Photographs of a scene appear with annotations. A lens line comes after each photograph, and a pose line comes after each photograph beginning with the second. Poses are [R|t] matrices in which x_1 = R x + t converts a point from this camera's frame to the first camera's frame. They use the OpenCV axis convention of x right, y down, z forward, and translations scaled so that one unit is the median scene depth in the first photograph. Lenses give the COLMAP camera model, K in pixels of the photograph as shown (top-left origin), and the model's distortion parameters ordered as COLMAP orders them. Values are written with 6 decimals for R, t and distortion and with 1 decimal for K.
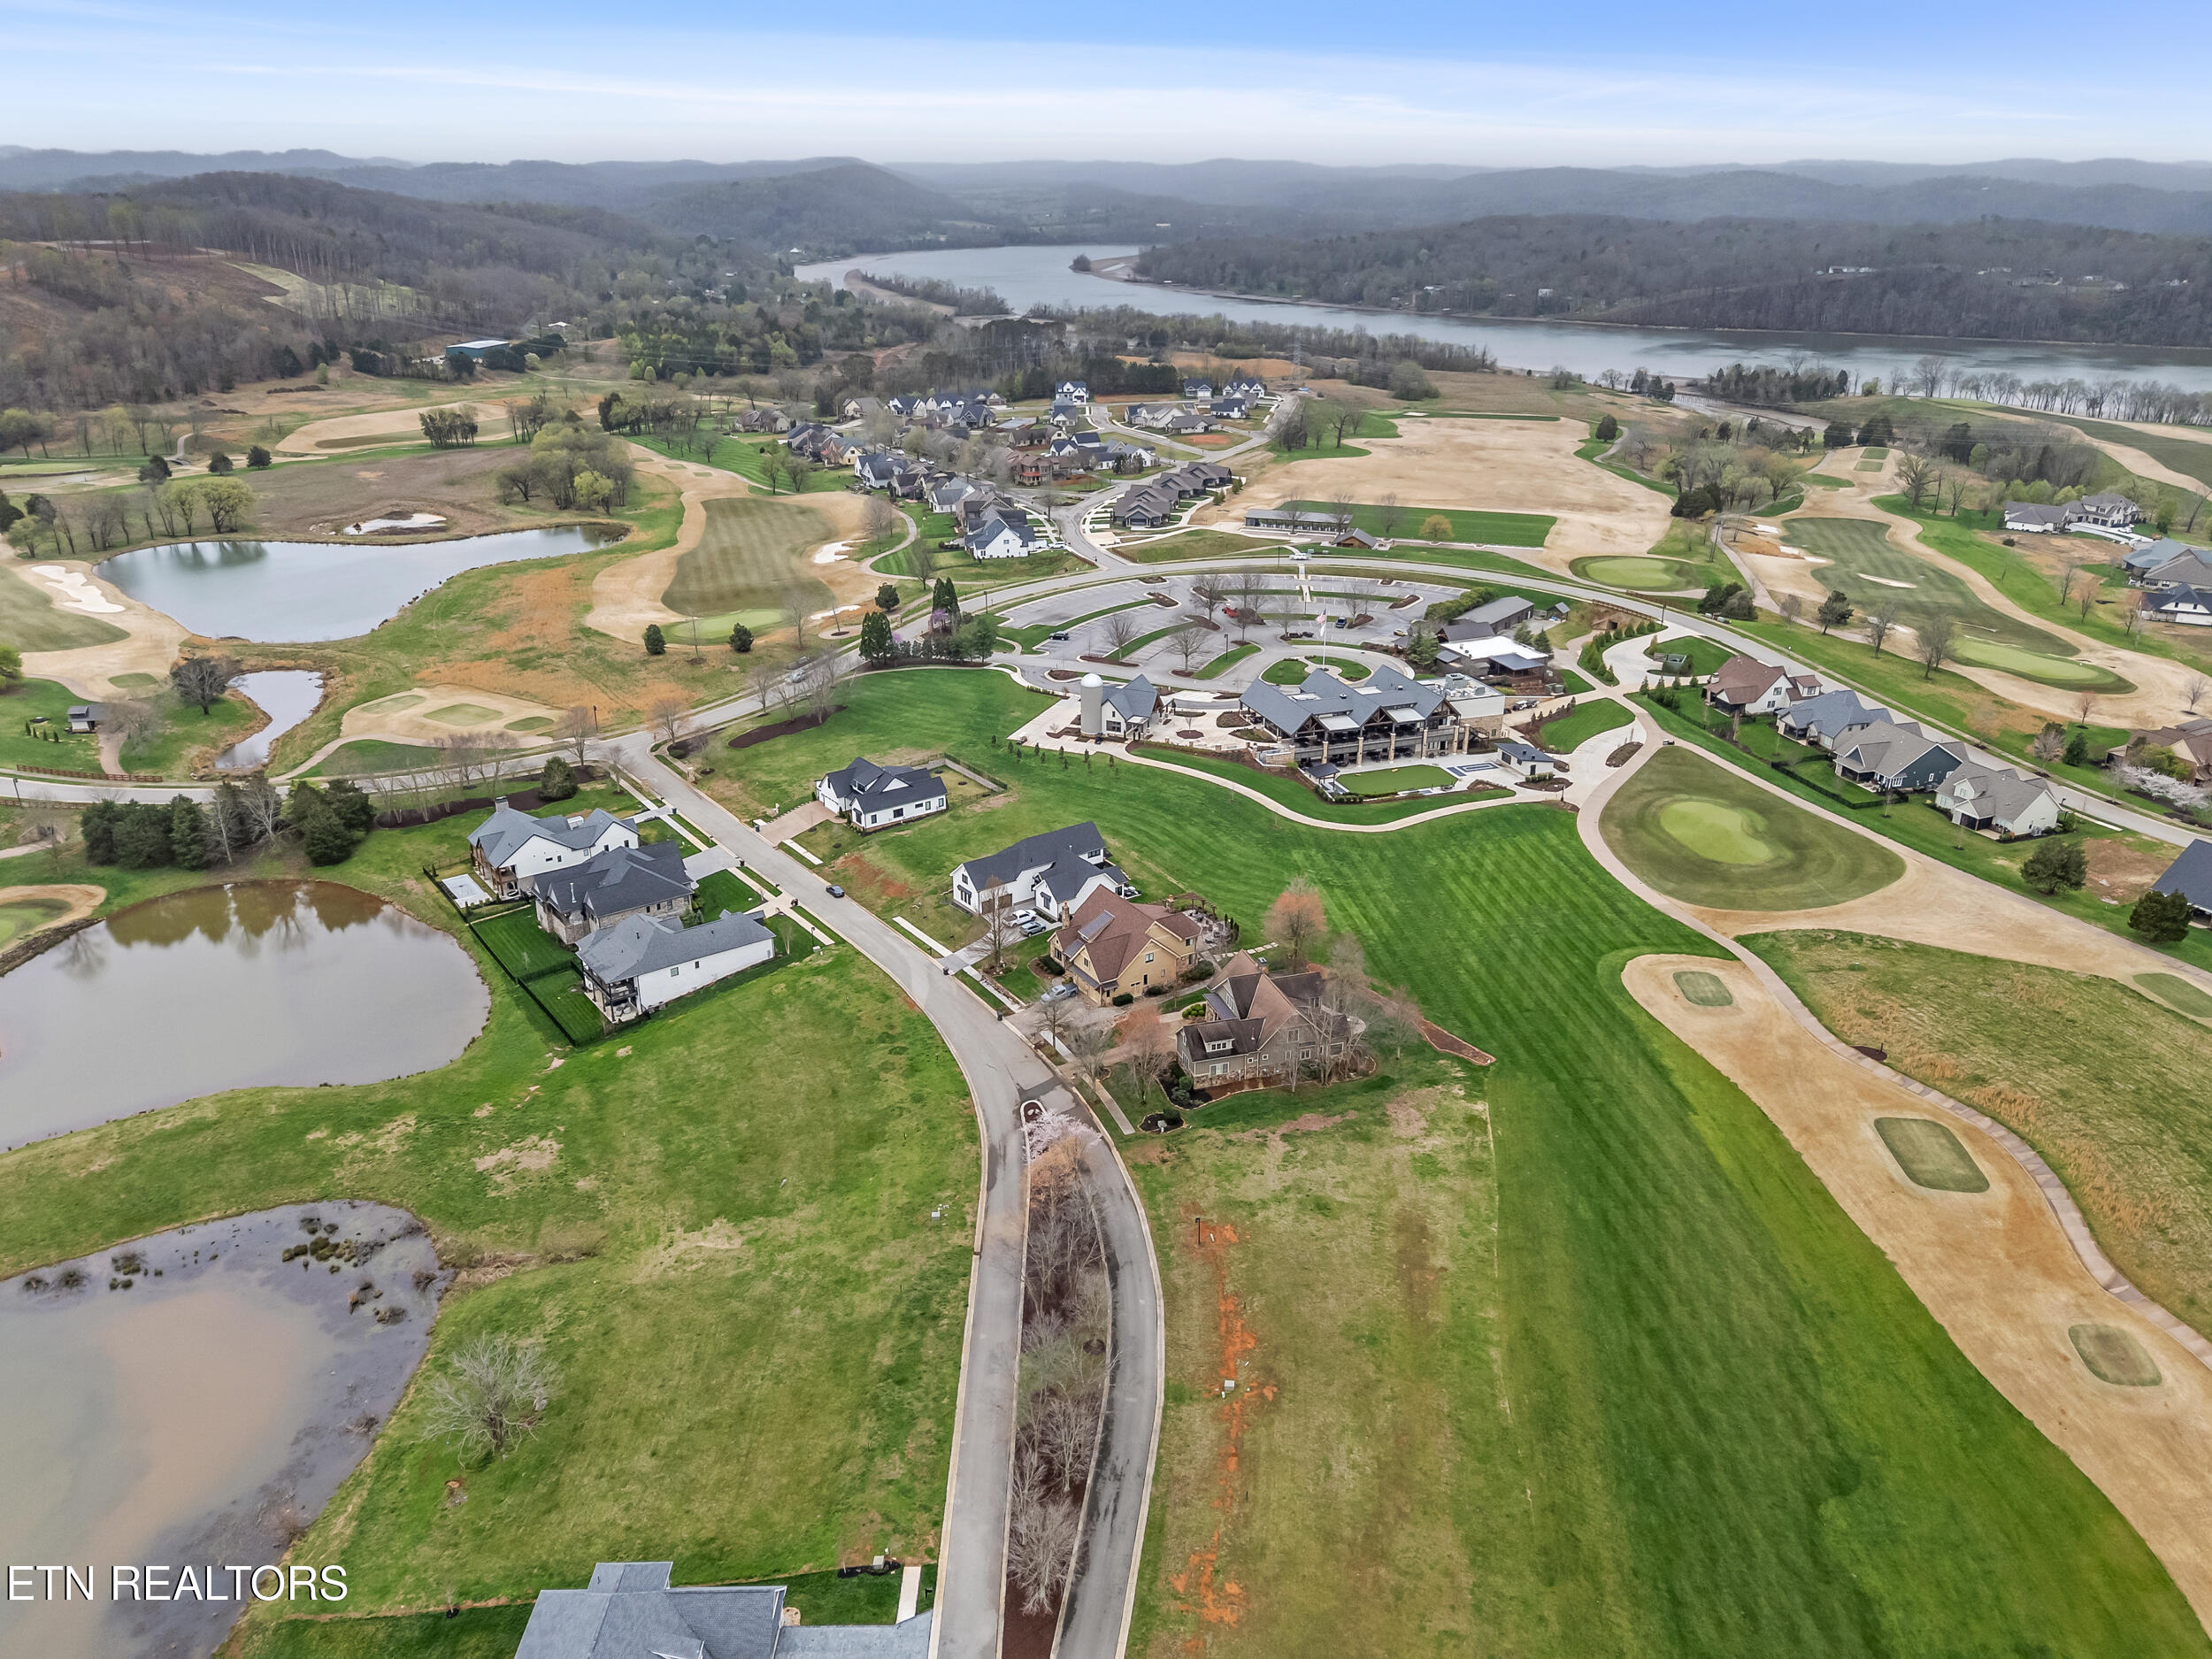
lens RADIAL K [[1618.9, 0, 1107.1], [0, 1618.9, 818.2], [0, 0, 1]] dist [0.077189, -0.062596]
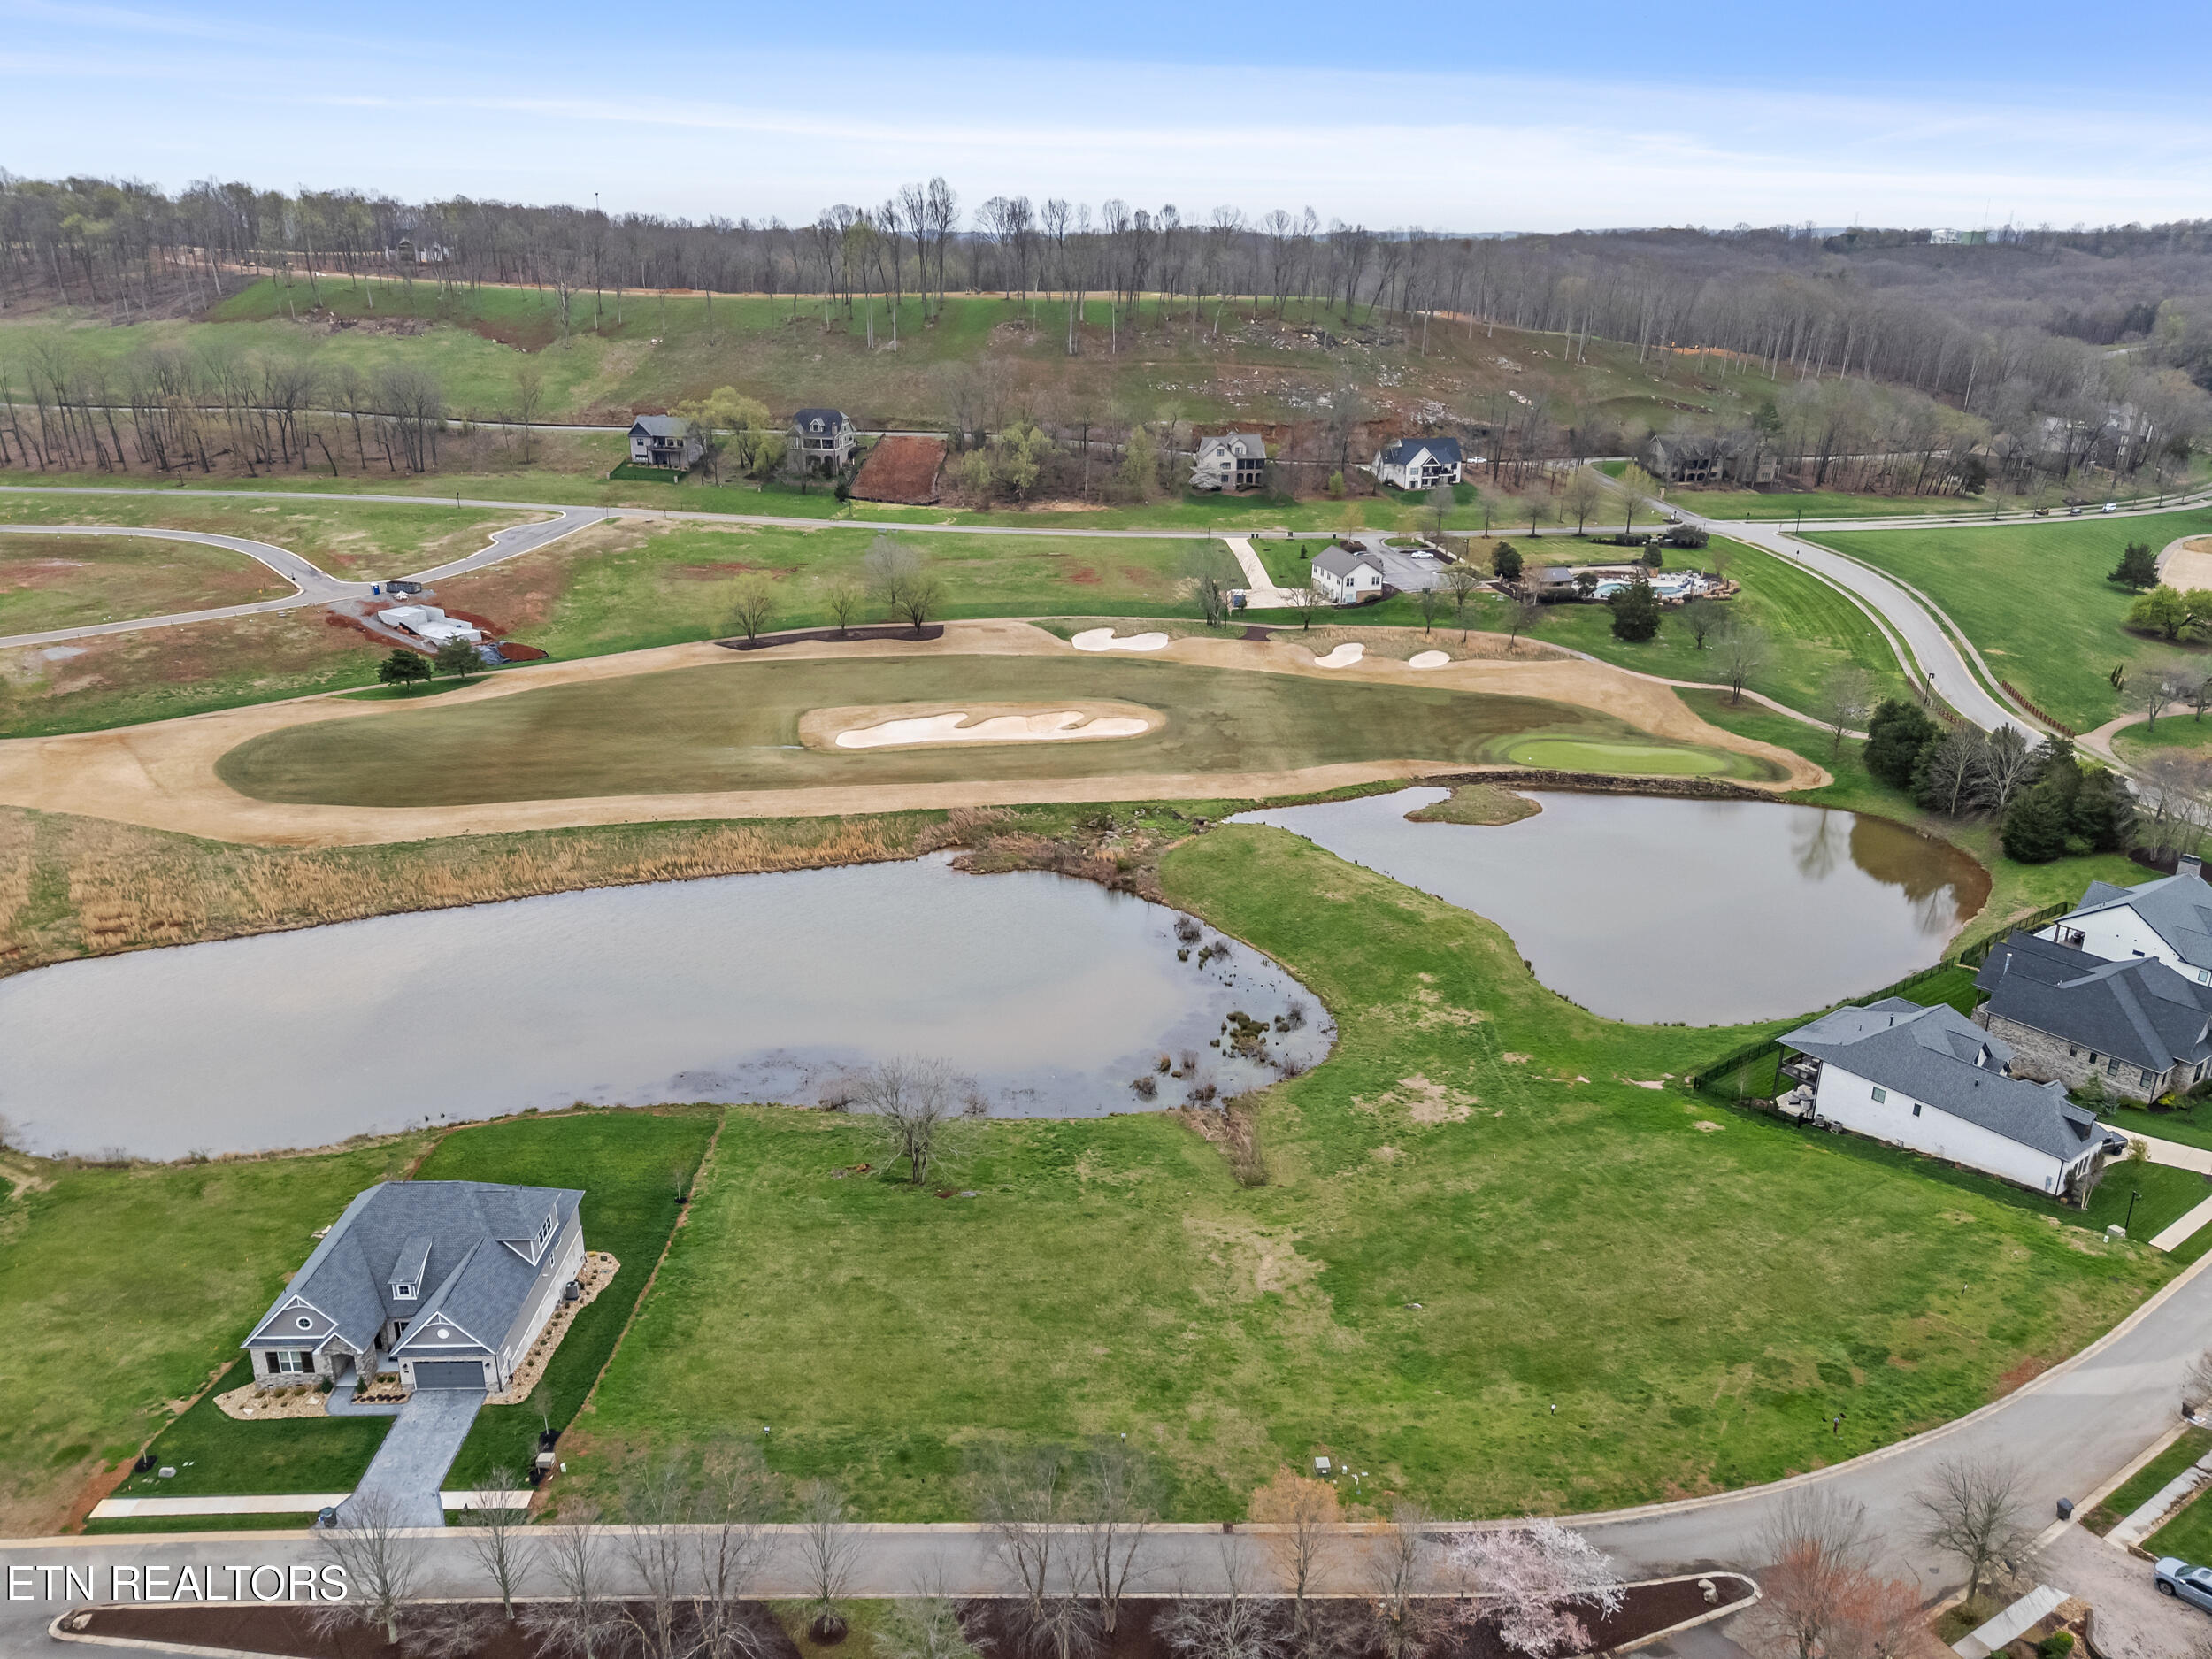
lens RADIAL K [[1618.9, 0, 1107.5], [0, 1618.9, 833.4], [0, 0, 1]] dist [0.077189, -0.062596]
pose [[0.003972, 0.342002, -0.939691, 0.317225], [-0.377875, 0.870538, 0.315237, -0.086547], [0.925848, 0.353833, 0.132692, 0.703288]]
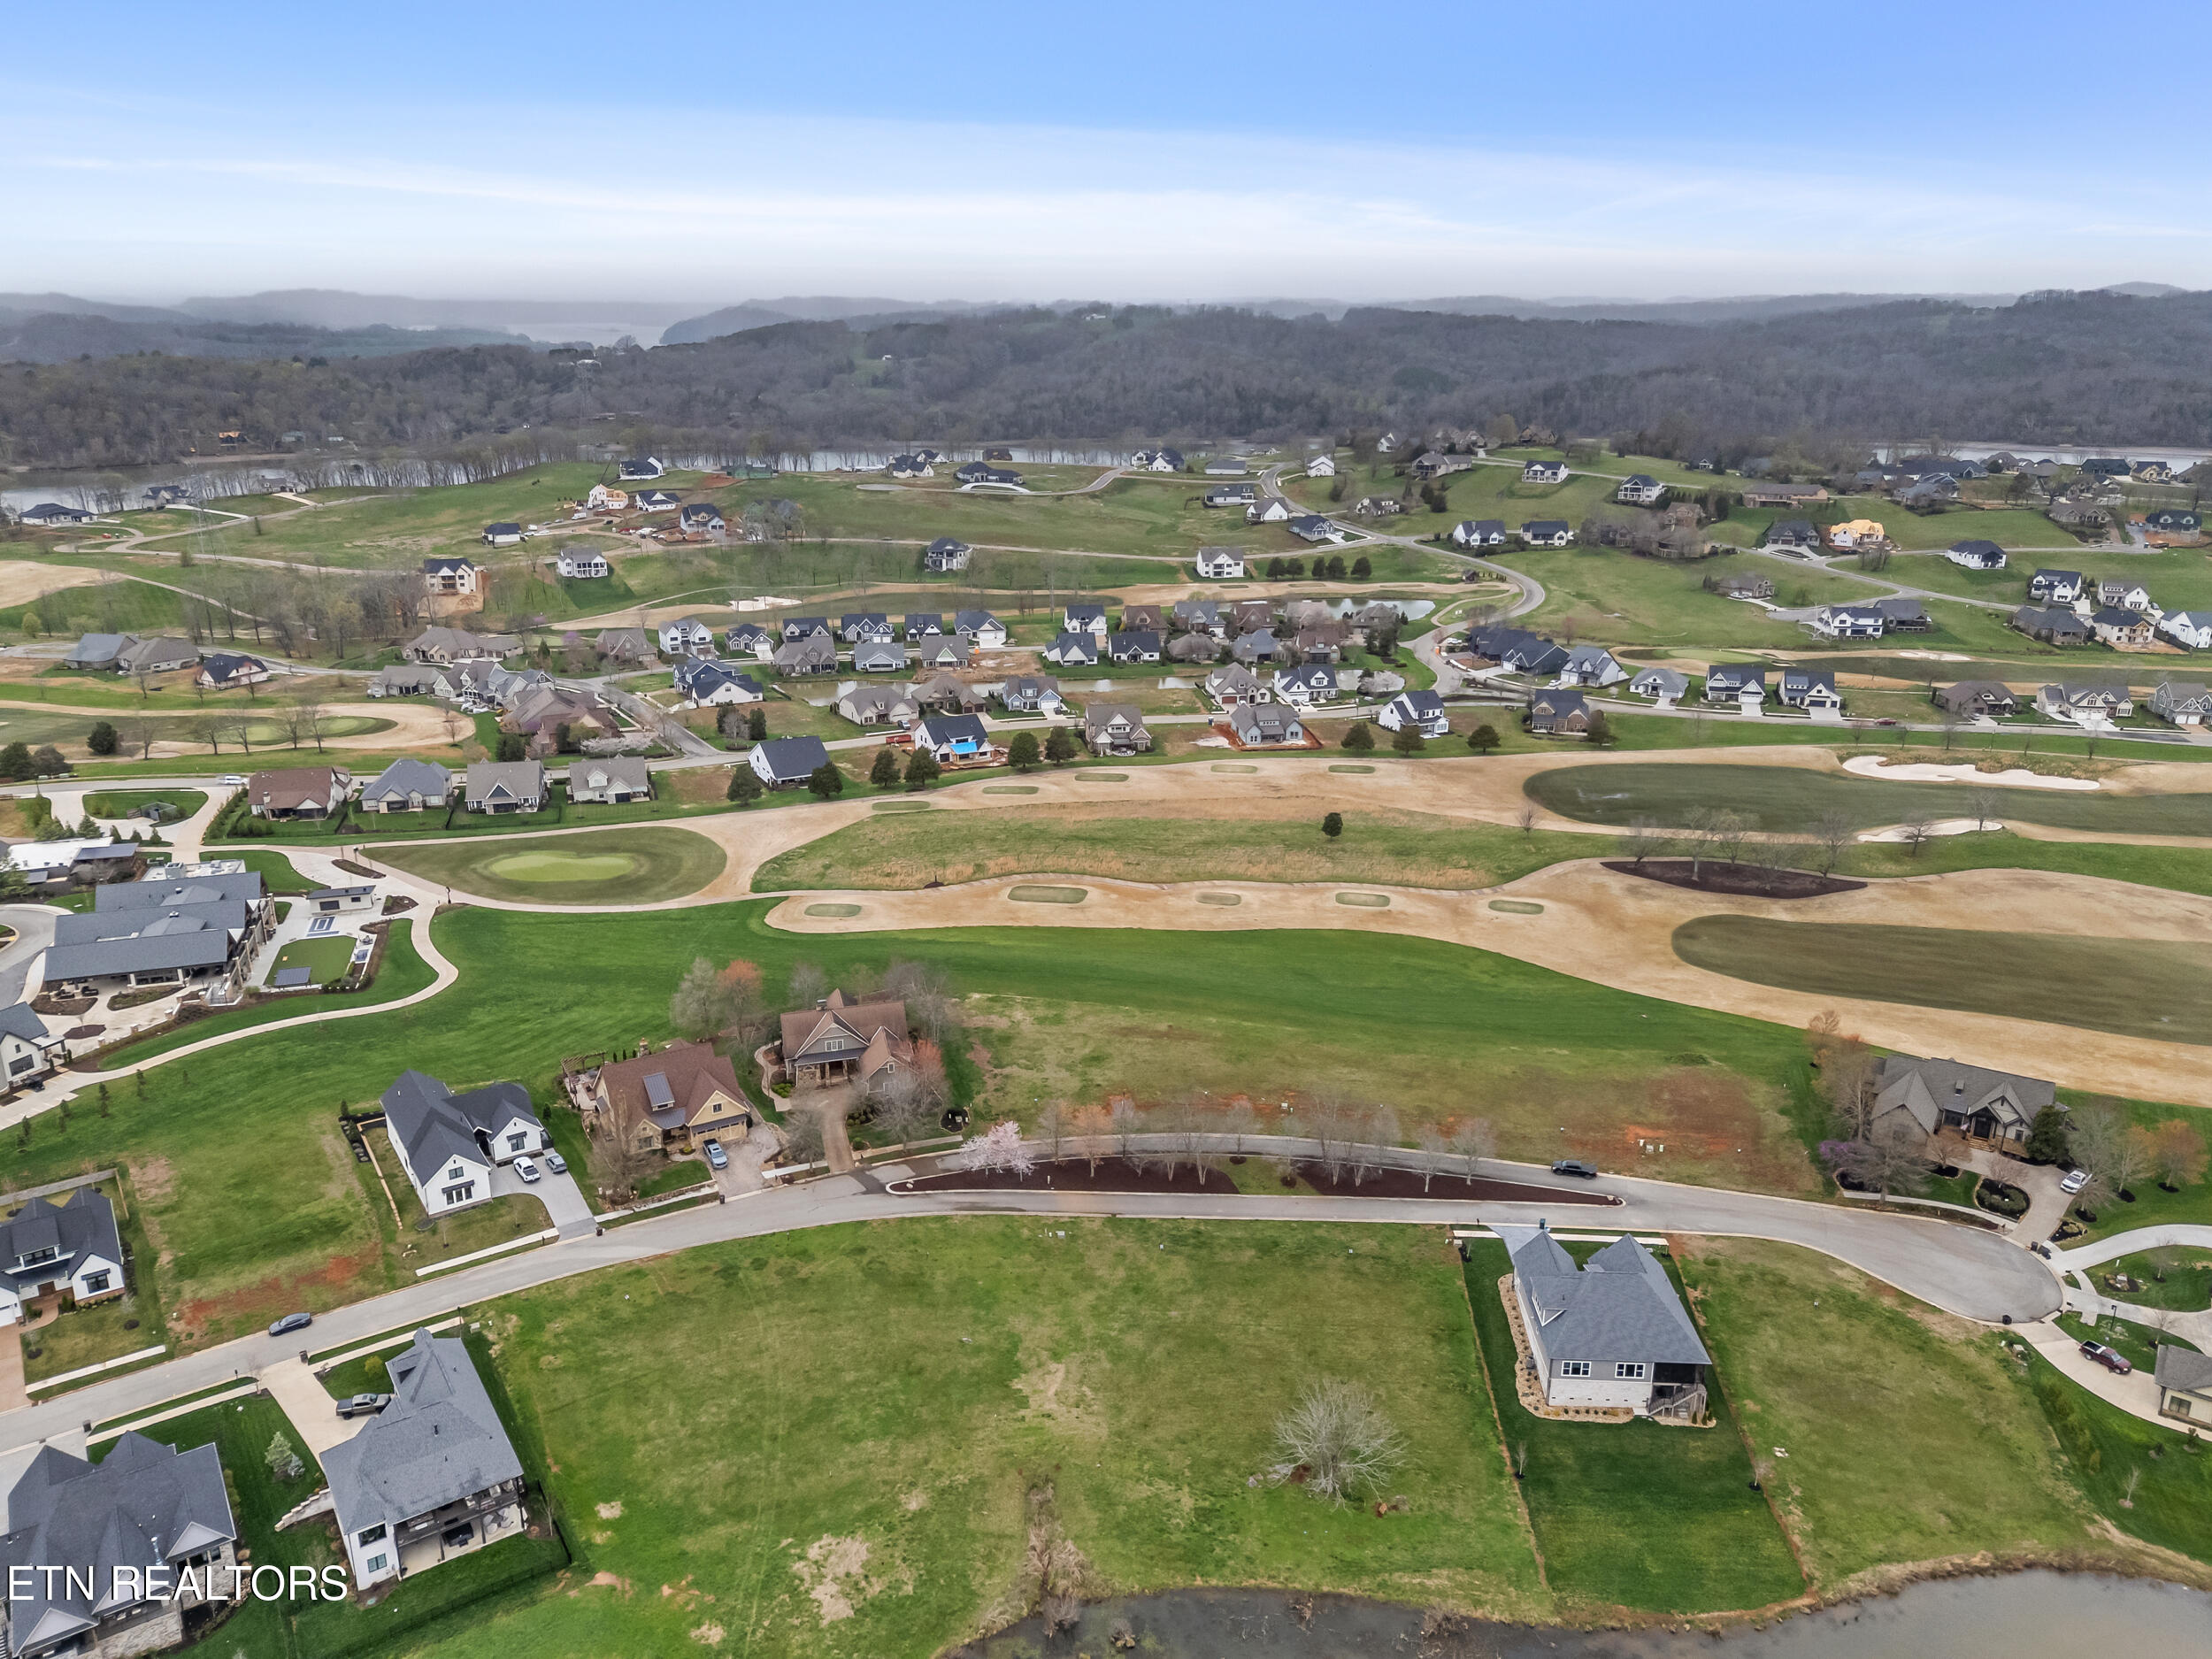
lens RADIAL K [[1618.9, 0, 1105.3], [0, 1618.9, 821.8], [0, 0, 1]] dist [0.077189, -0.062596]
pose [[0.046389, -0.309872, 0.949646, -0.963553], [0.370066, 0.888357, 0.271796, -0.266119], [-0.927847, 0.338823, 0.155883, 0.636278]]
